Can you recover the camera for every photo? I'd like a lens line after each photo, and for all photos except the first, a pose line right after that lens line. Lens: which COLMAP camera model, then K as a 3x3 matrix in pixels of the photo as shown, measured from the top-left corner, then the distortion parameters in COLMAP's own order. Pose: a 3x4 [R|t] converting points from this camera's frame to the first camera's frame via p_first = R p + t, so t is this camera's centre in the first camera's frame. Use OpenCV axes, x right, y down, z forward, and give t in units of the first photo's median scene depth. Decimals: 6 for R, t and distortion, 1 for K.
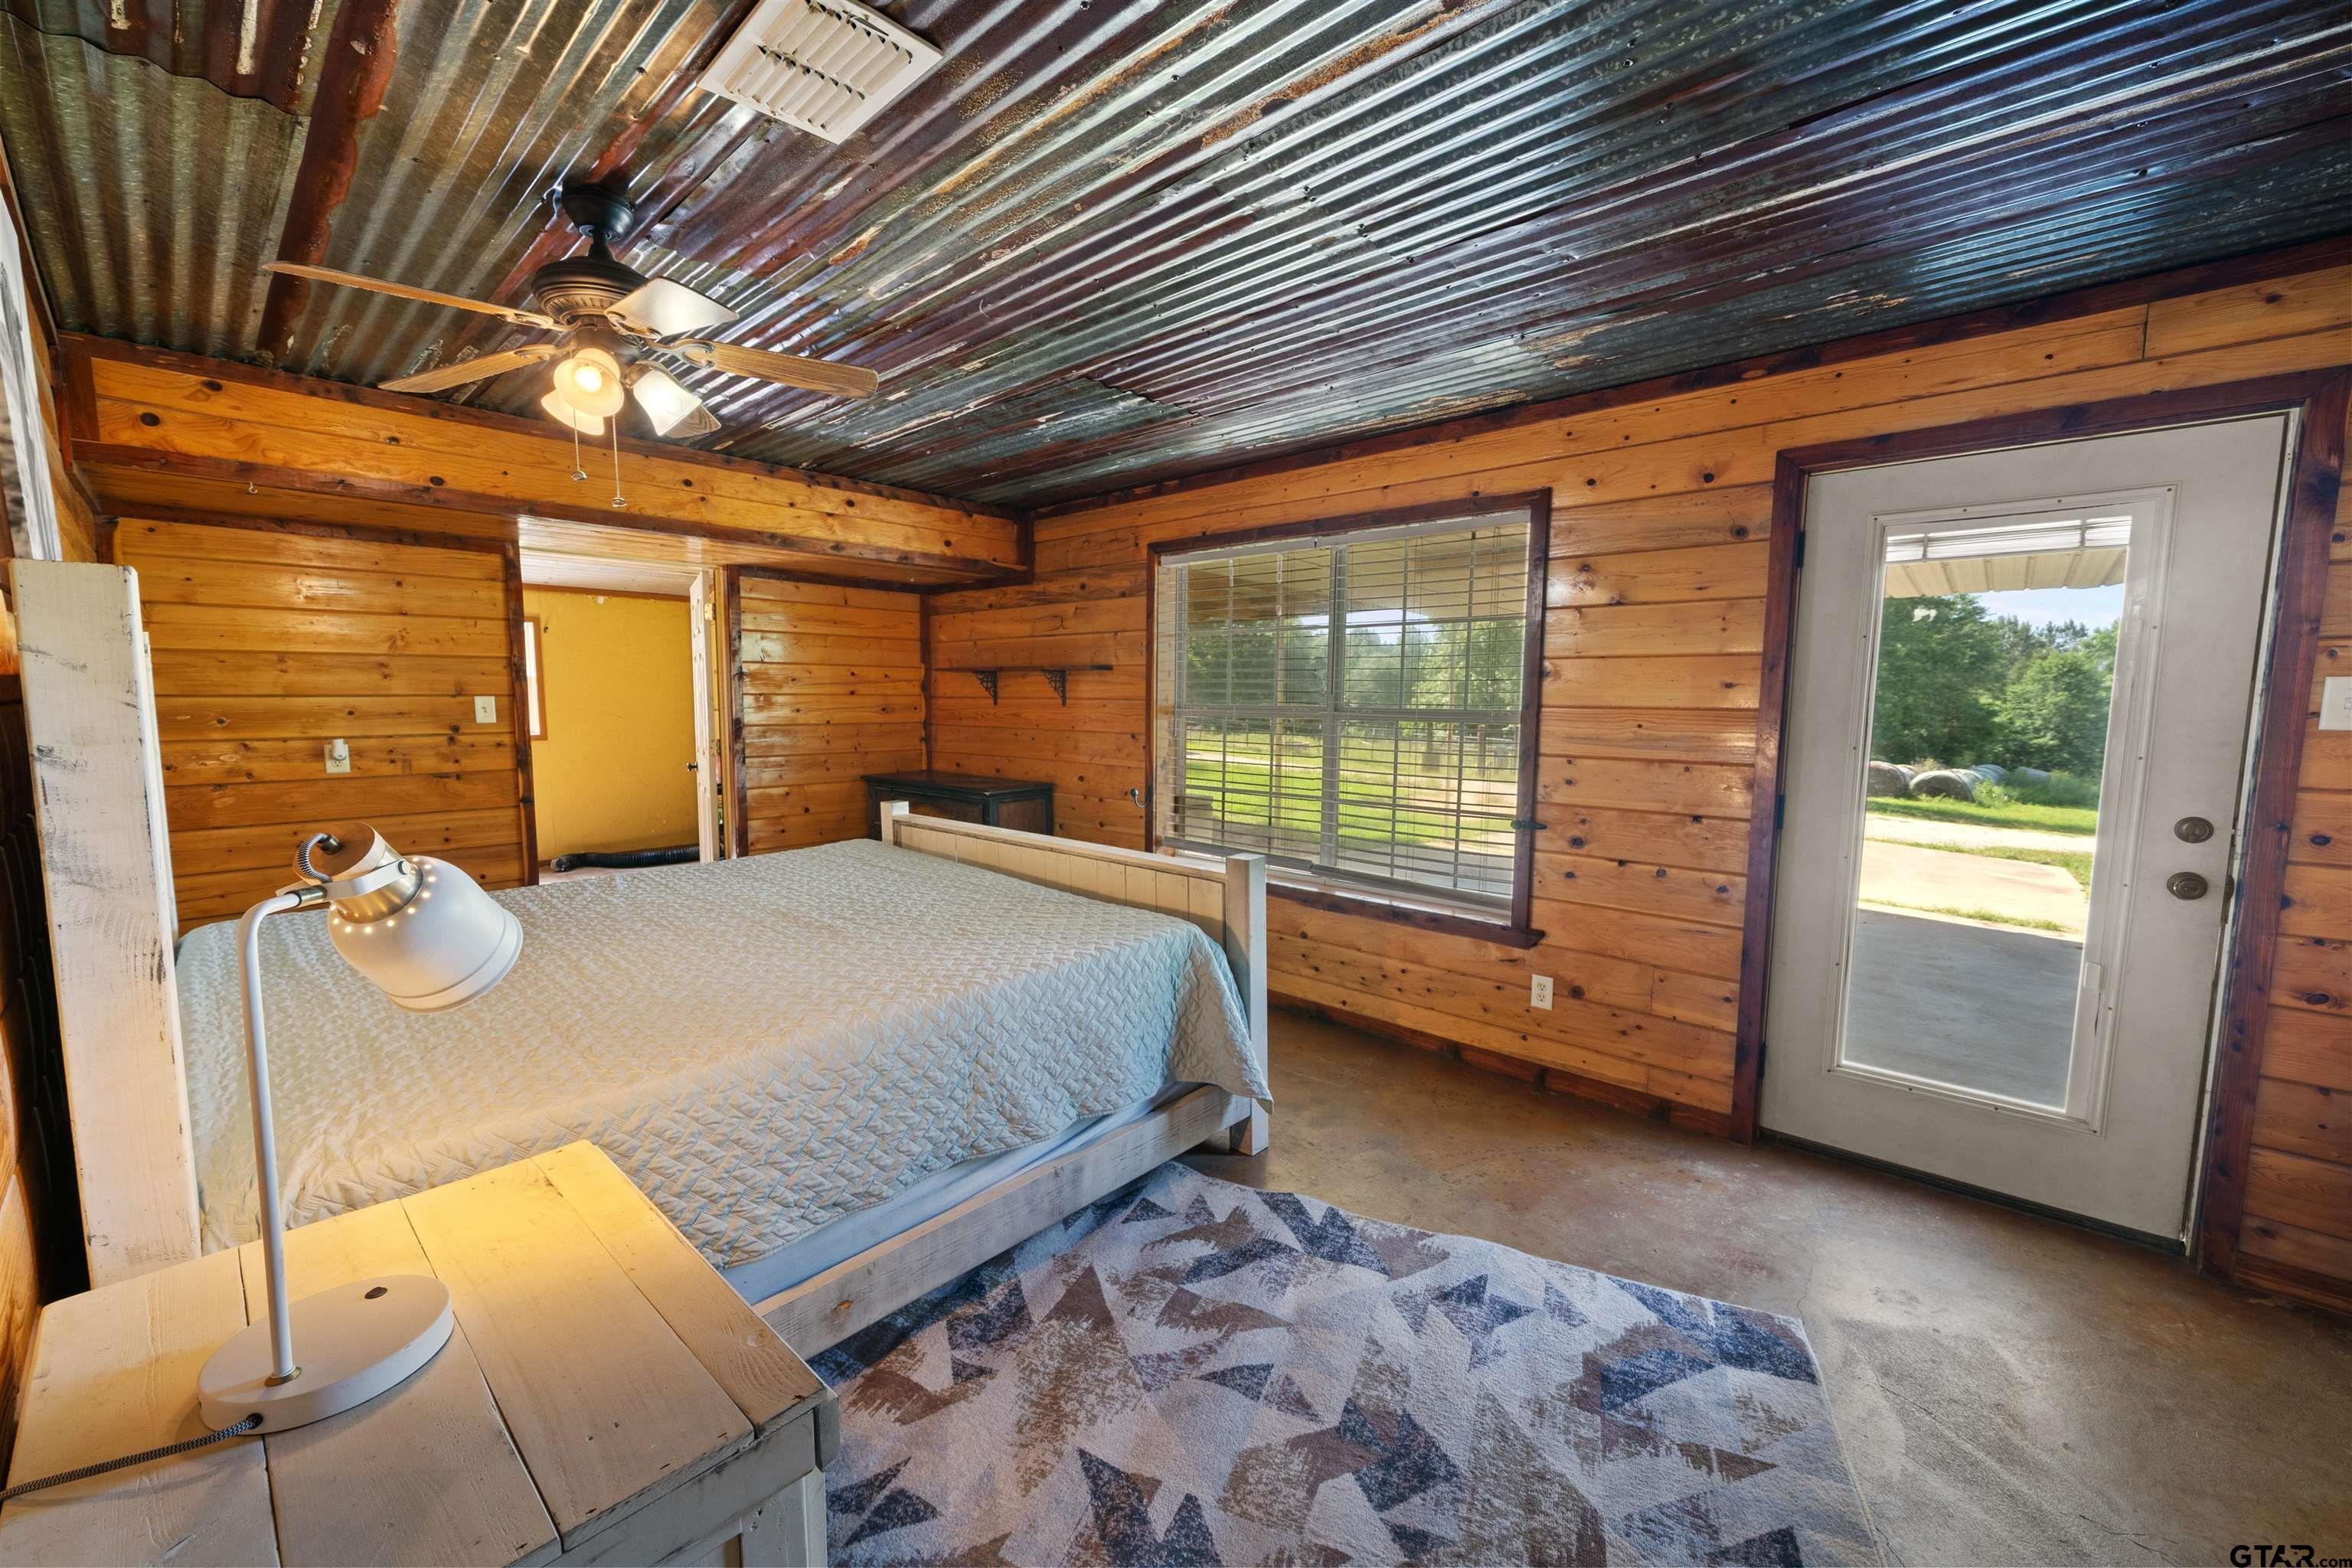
lens RADIAL K [[917.9, 0, 1163.5], [0, 917.9, 796.0], [0, 0, 1]] dist [-0.001514, -0.000144]
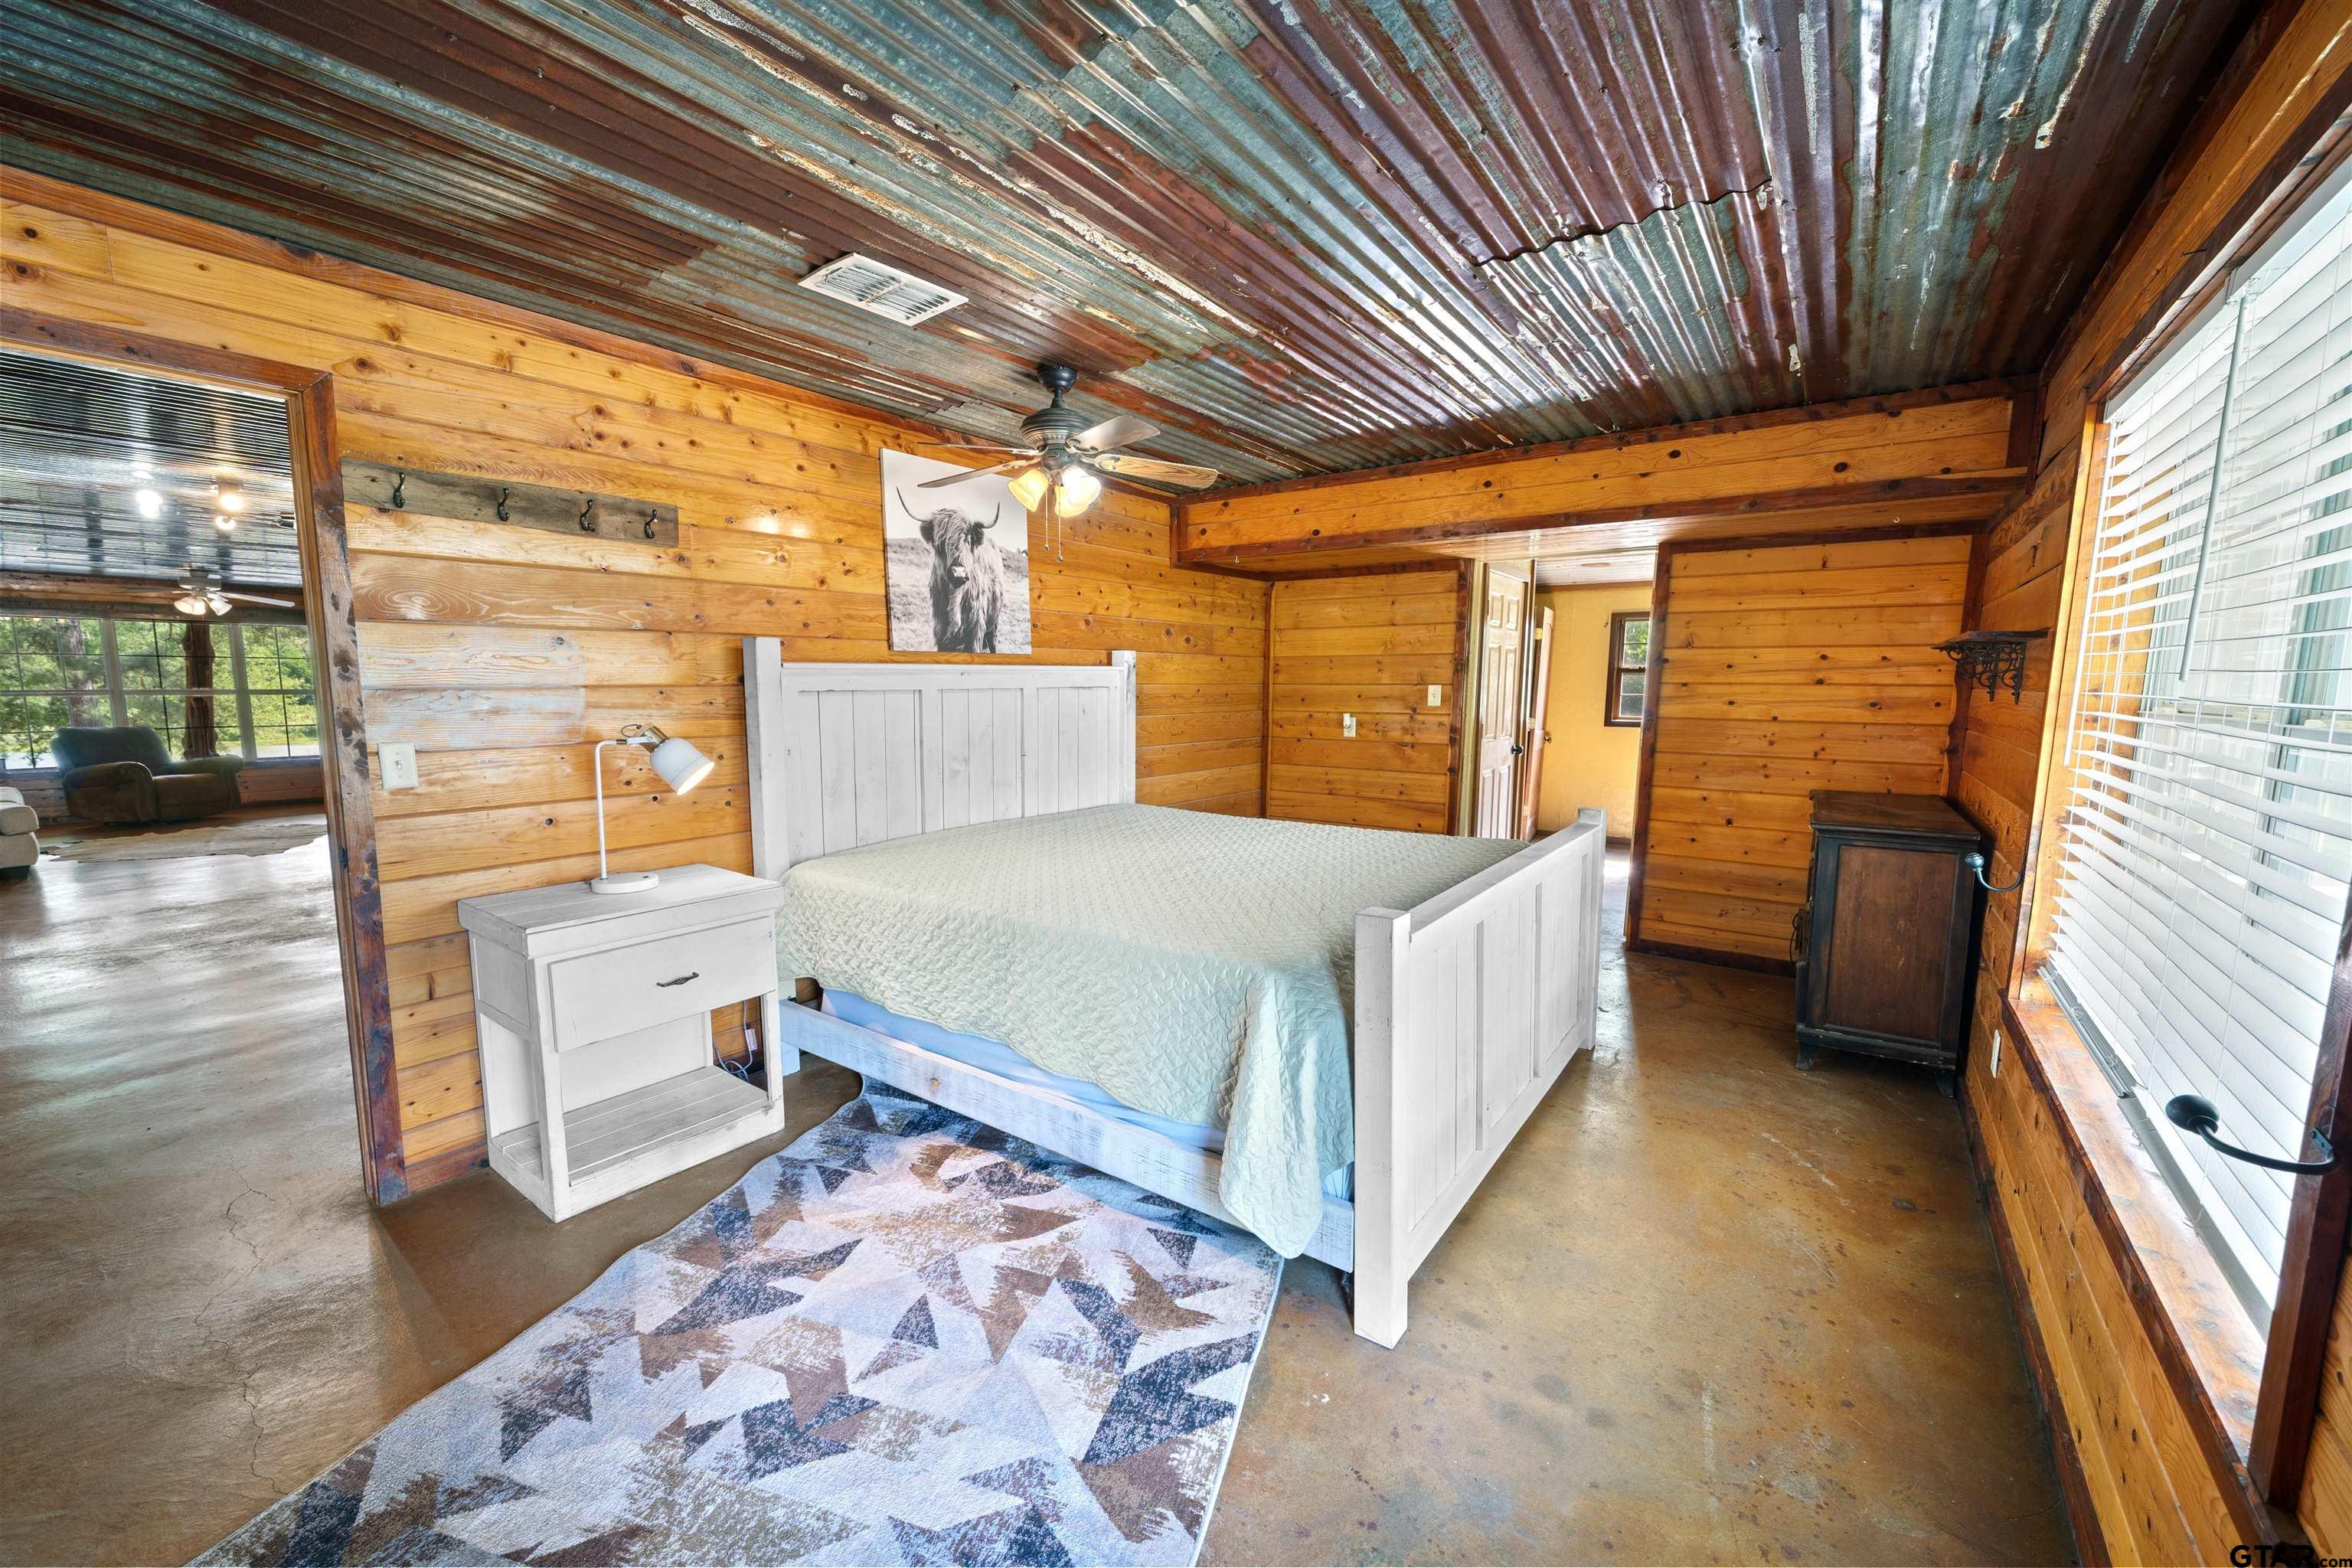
lens RADIAL K [[917.9, 0, 1163.5], [0, 917.9, 796.0], [0, 0, 1]] dist [-0.001514, -0.000144]
pose [[0.109730, 0.119450, -0.986758, 0.851812], [-0.111293, 0.987986, 0.107223, -0.089250], [0.987711, 0.098054, 0.121706, 0.850321]]
